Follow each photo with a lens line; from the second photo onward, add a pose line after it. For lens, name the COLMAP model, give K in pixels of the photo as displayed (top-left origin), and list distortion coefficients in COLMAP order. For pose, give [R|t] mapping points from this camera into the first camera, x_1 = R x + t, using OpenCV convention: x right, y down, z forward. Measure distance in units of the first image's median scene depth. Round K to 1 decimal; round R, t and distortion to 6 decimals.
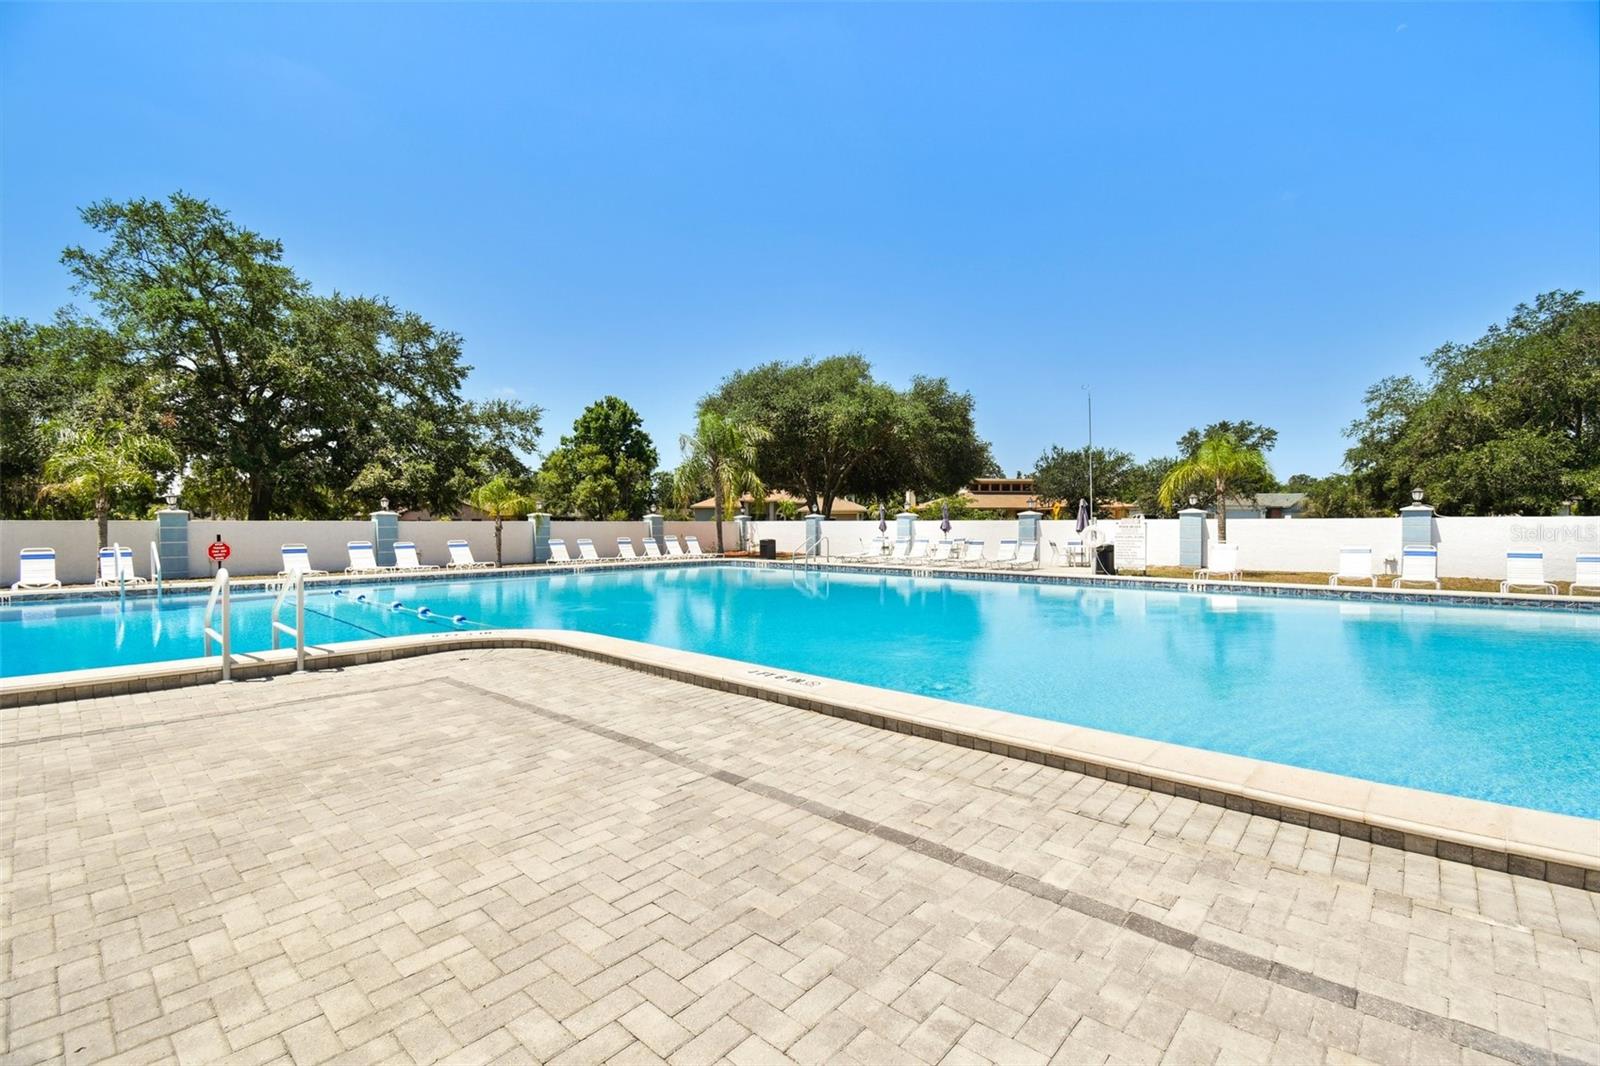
lens RADIAL K [[709.3, 0, 803.6], [0, 709.3, 559.3], [0, 0, 1]] dist [0.033680, -0.031049]
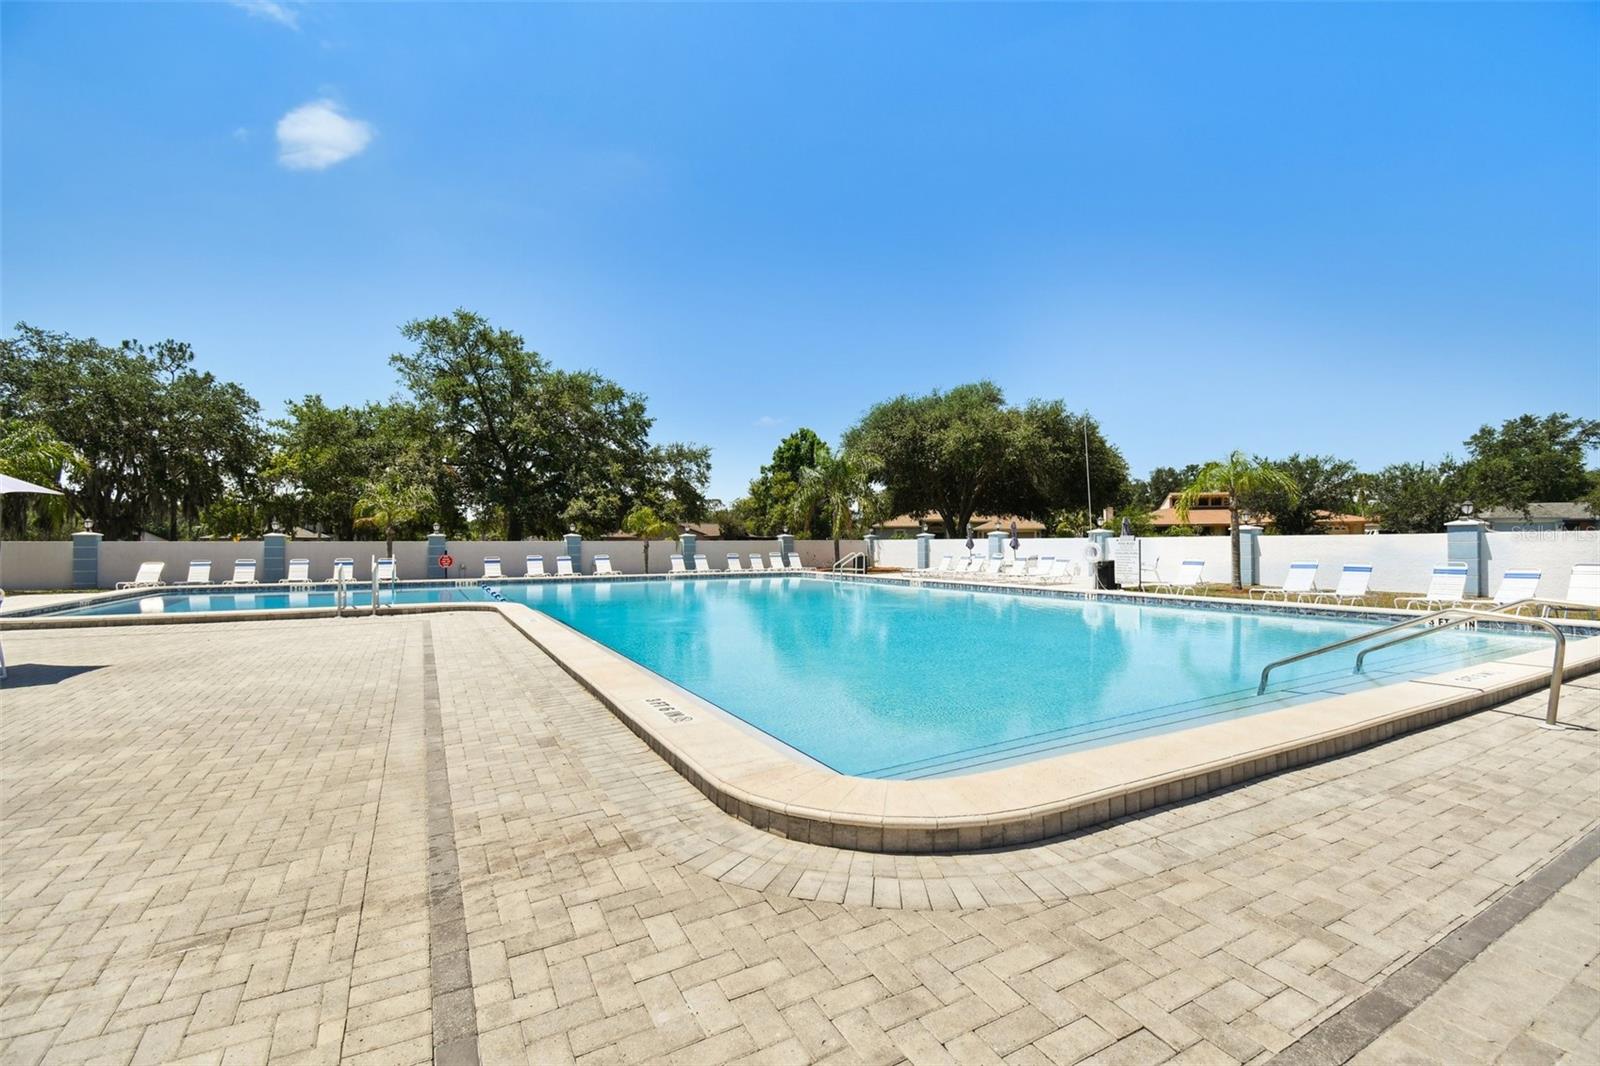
lens RADIAL K [[709.3, 0, 803.6], [0, 709.3, 559.3], [0, 0, 1]] dist [0.033680, -0.031049]
pose [[0.945469, 0.003571, -0.325691, 0.192653], [-0.012126, 0.999633, -0.024239, 0.005088], [0.325485, 0.026866, 0.945165, -0.087827]]
